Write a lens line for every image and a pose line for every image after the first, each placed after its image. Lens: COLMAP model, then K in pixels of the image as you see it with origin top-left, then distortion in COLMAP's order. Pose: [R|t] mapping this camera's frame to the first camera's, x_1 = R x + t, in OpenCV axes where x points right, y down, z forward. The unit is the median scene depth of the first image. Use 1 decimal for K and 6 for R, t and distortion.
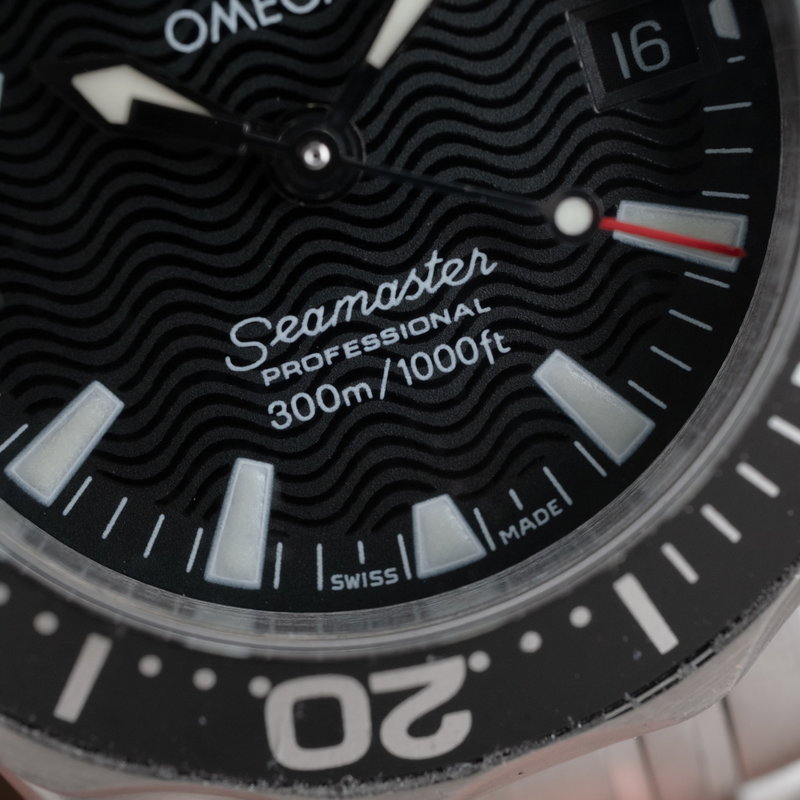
lens RADIAL K [[1882.4, 0, 392.2], [0, 1882.4, 401.4], [0, 0, 1]] dist [0.024975, 0.000000]
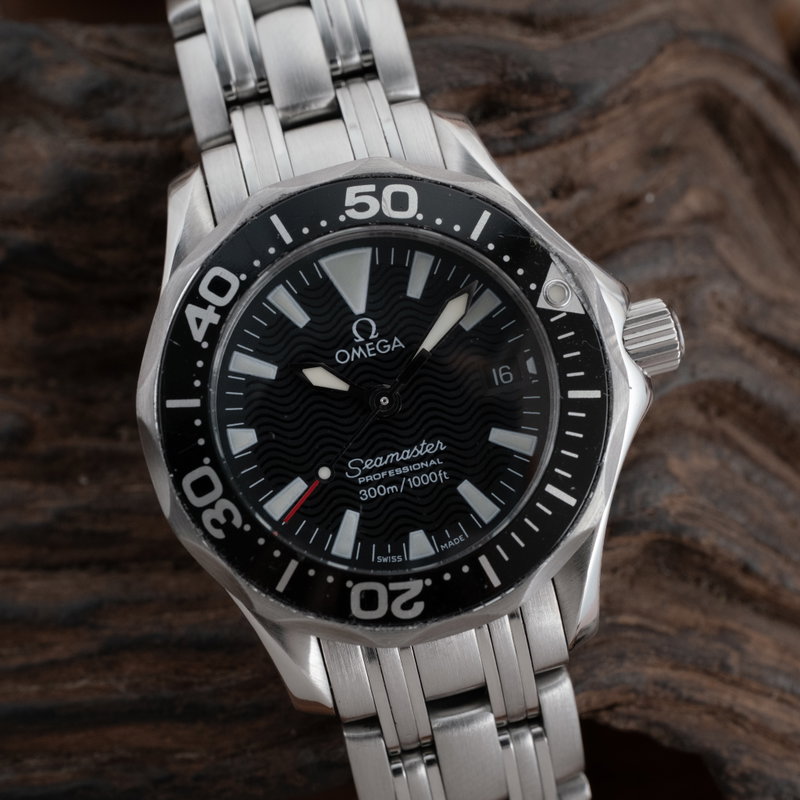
lens RADIAL K [[1882.4, 0, 403.7], [0, 1882.4, 398.6], [0, 0, 1]] dist [0.024975, 0.000000]
pose [[0.996955, 0.071270, -0.031630, 0.076575], [-0.076596, 0.971069, -0.226180, 0.493398], [0.014595, 0.227914, 0.973572, -1.727955]]
